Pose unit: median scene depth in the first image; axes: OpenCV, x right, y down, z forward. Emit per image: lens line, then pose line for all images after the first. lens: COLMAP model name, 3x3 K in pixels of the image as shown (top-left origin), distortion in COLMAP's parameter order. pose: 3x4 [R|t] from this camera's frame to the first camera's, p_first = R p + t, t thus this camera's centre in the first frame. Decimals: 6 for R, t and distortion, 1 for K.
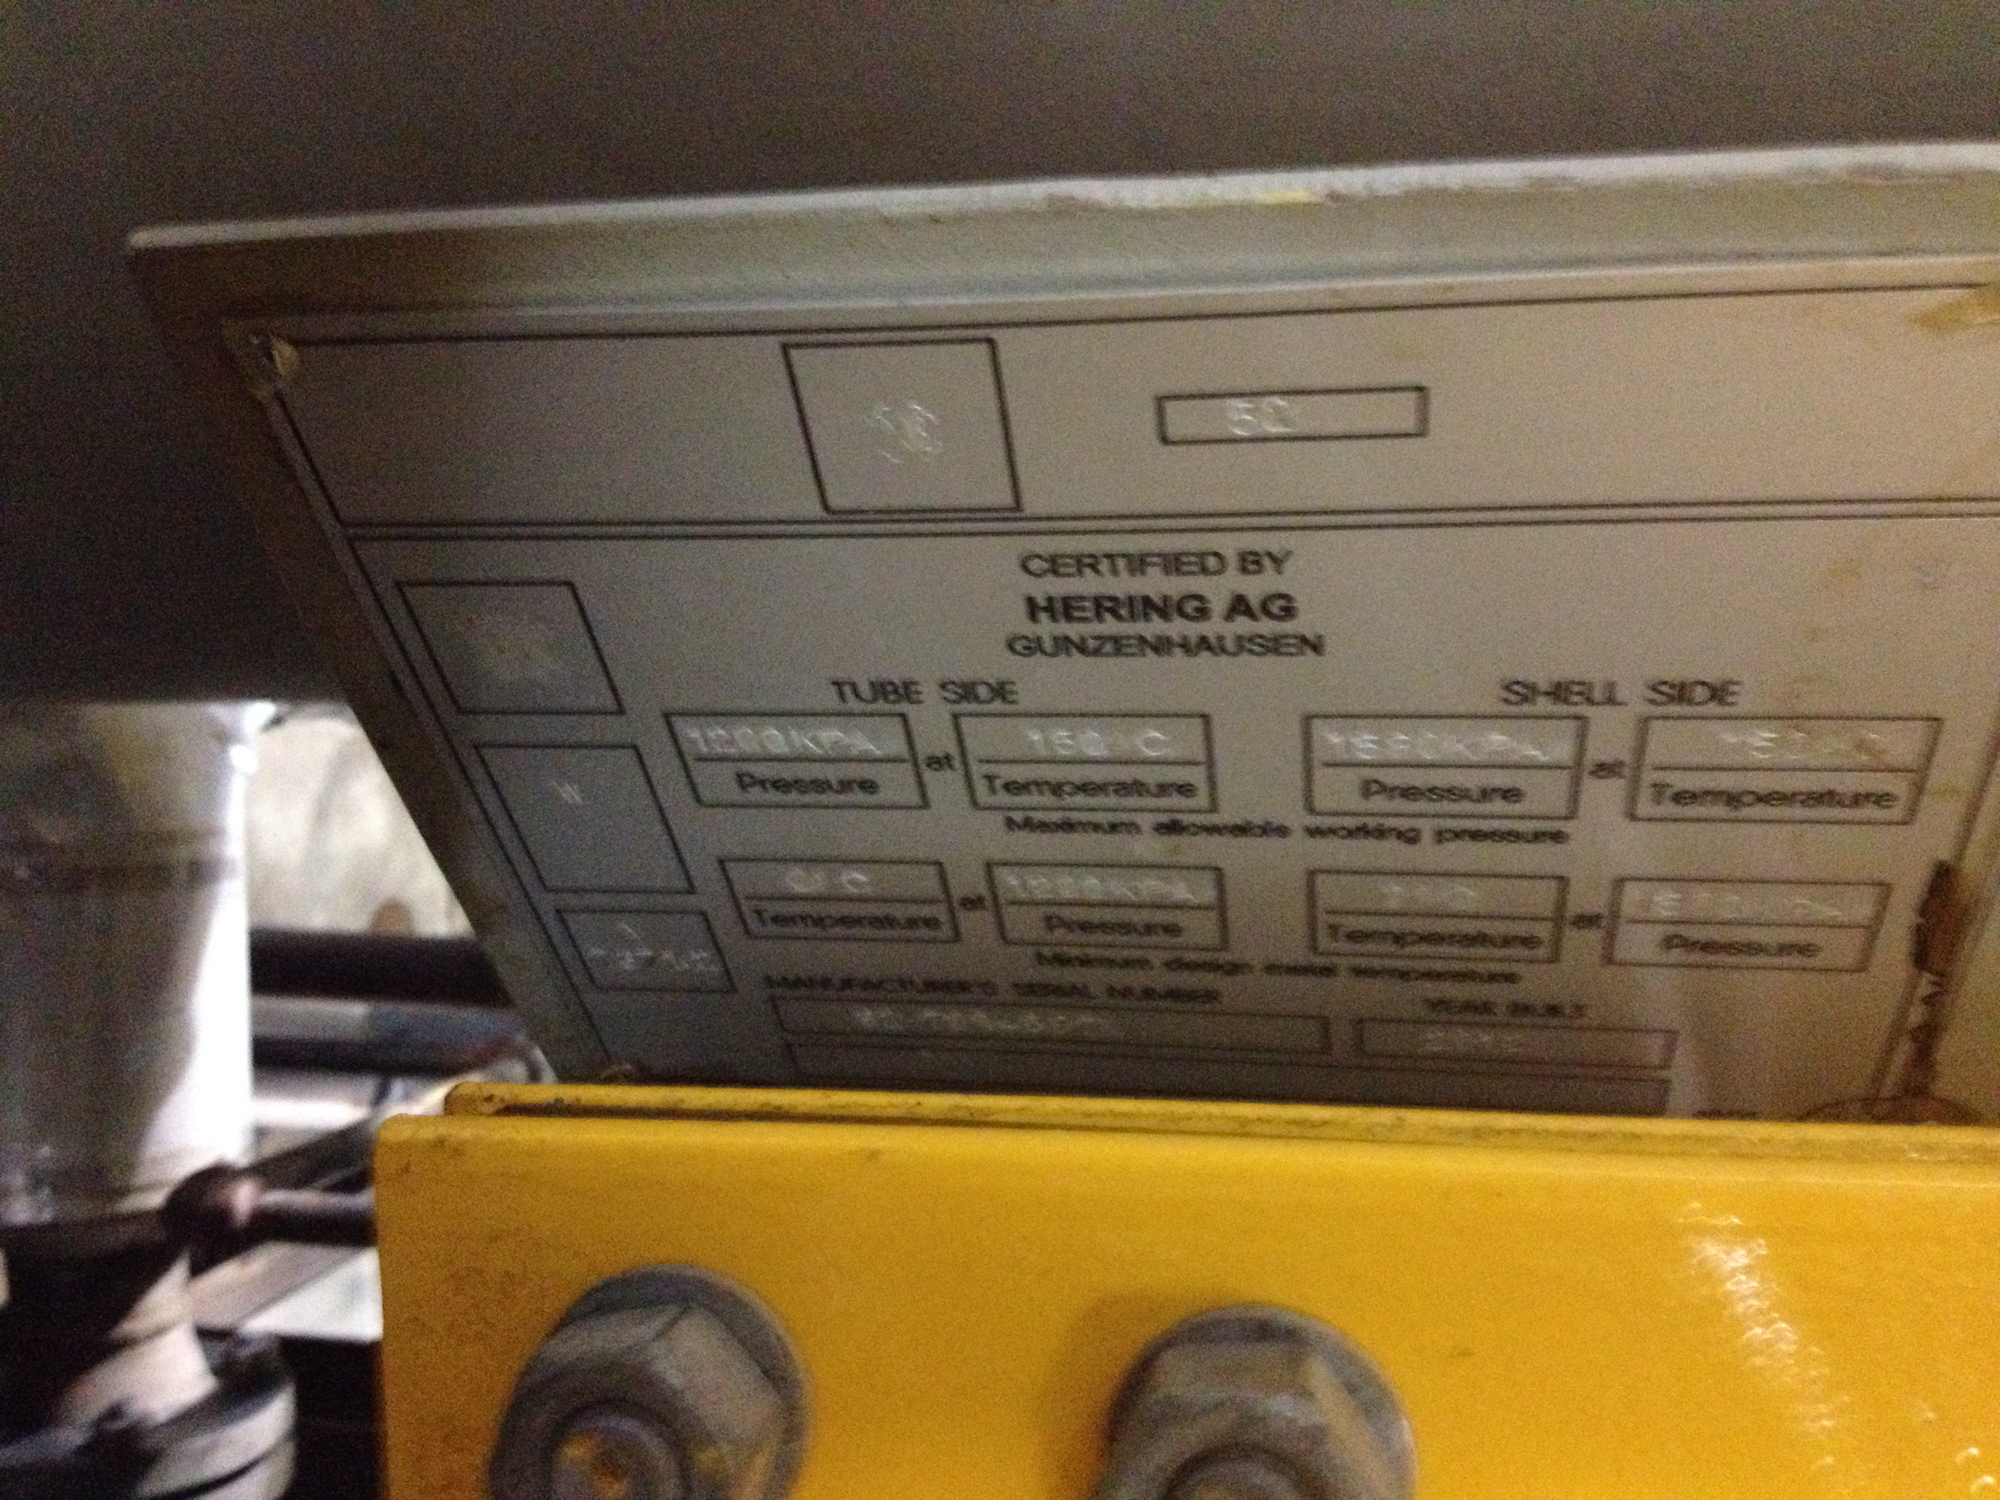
lens RADIAL K [[1976.9, 0, 1000.0], [0, 1976.9, 750.0], [0, 0, 1]] dist [0.217561, -0.593450]
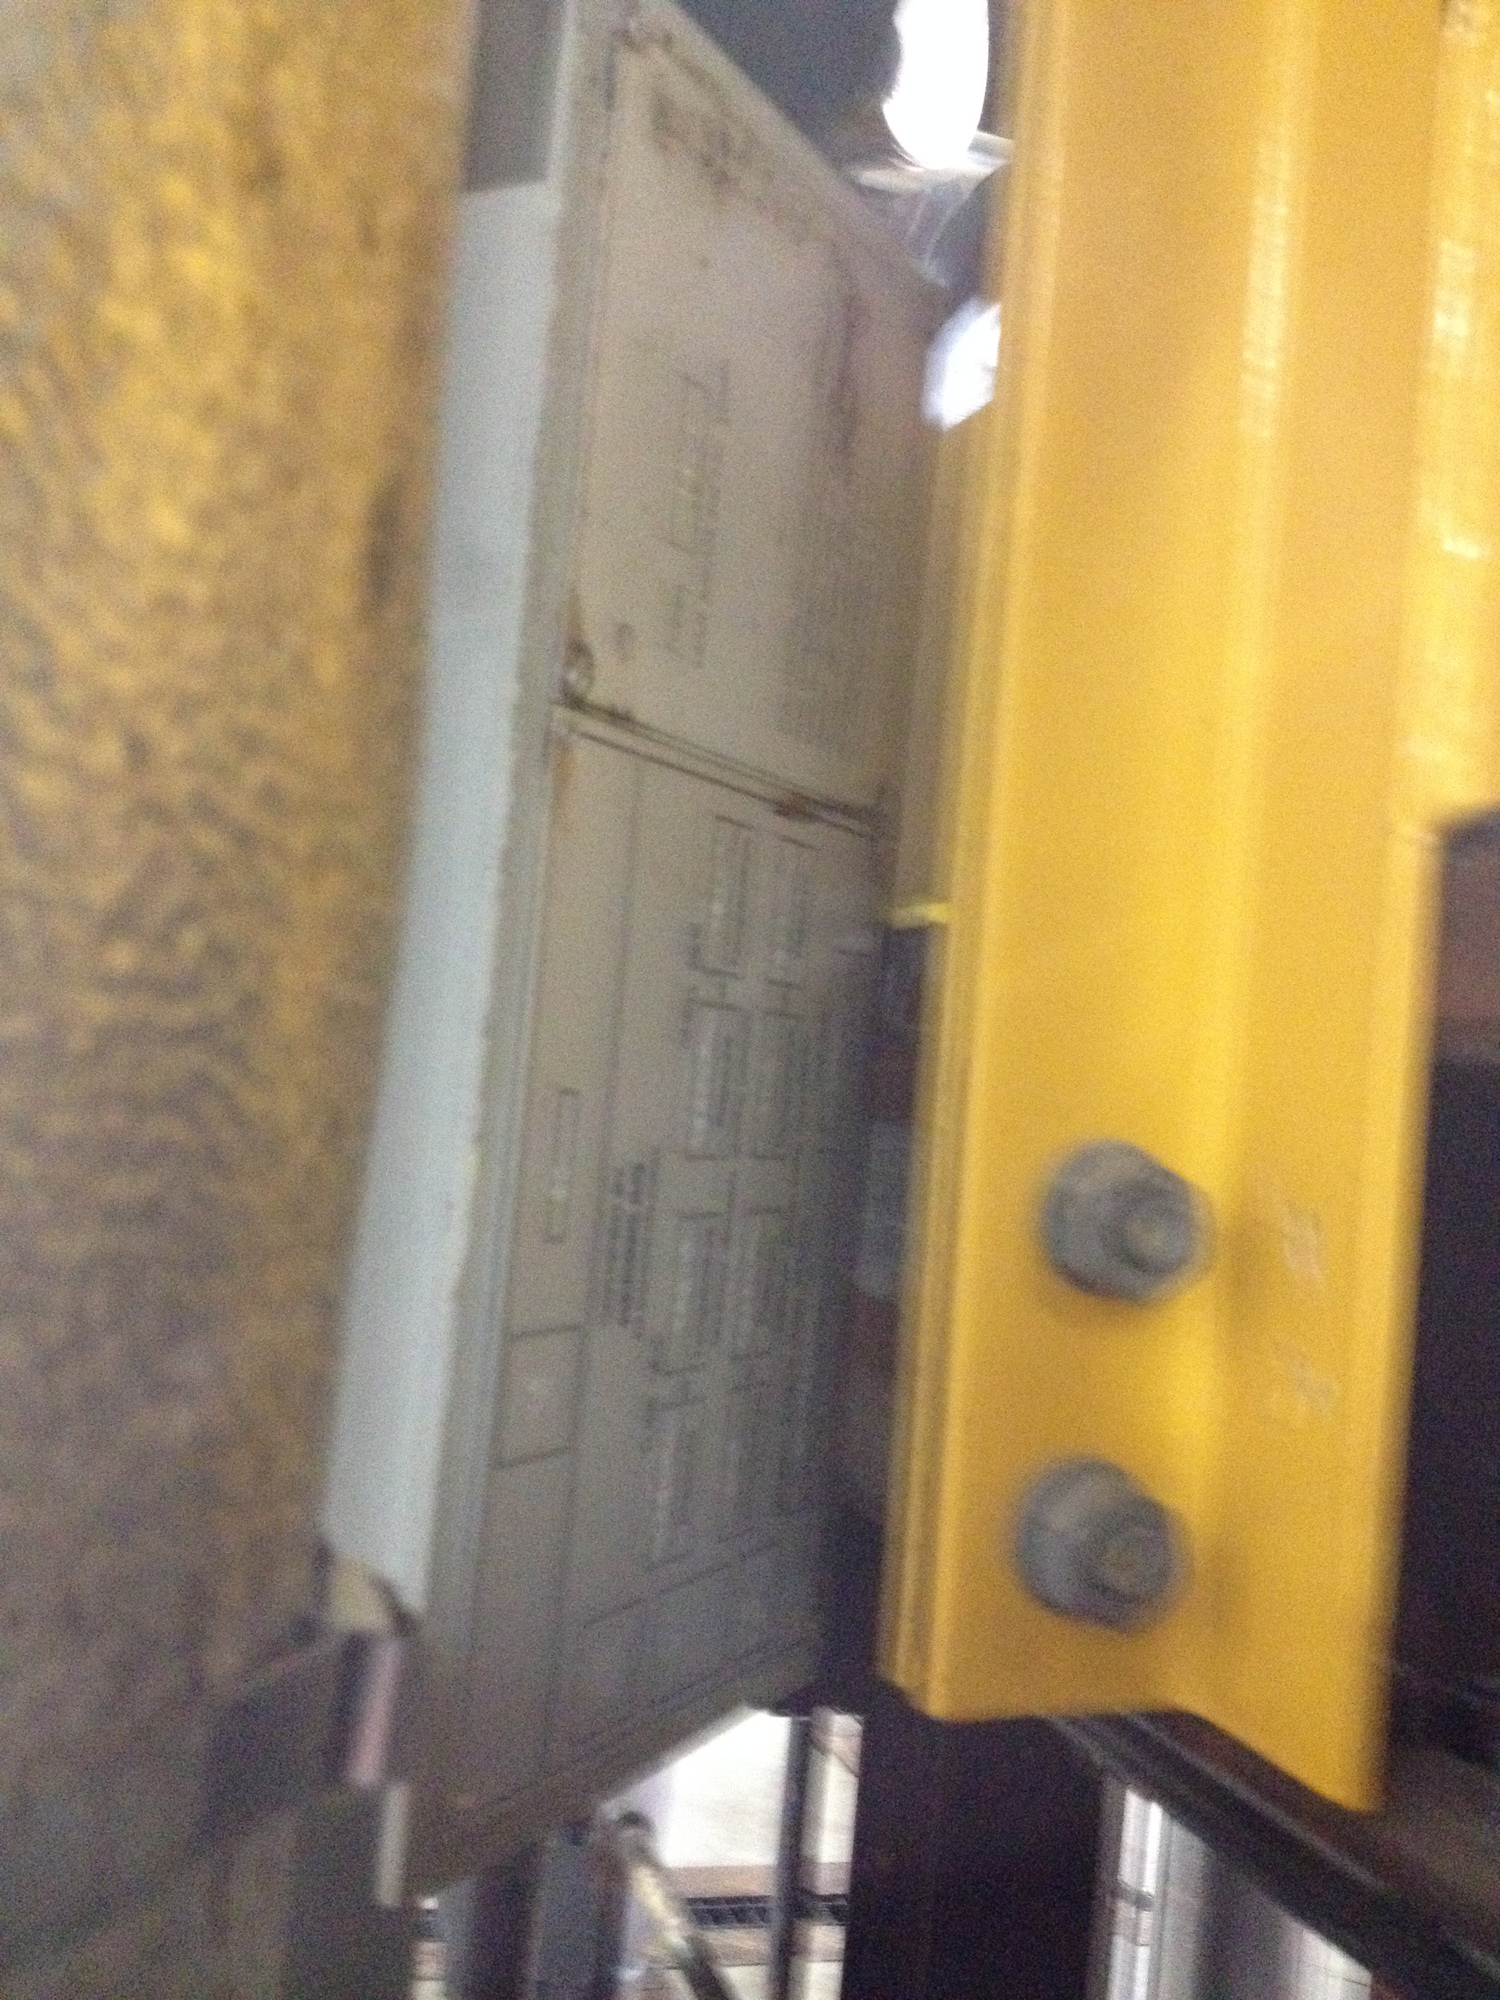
lens RADIAL K [[1976.9, 0, 750.0], [0, 1976.9, 1000.0], [0, 0, 1]] dist [0.217561, -0.593450]
pose [[0.025708, -0.978287, 0.205652, -0.055312], [0.965010, 0.077986, 0.250347, -0.373776], [-0.260949, 0.192021, 0.946062, -0.595182]]
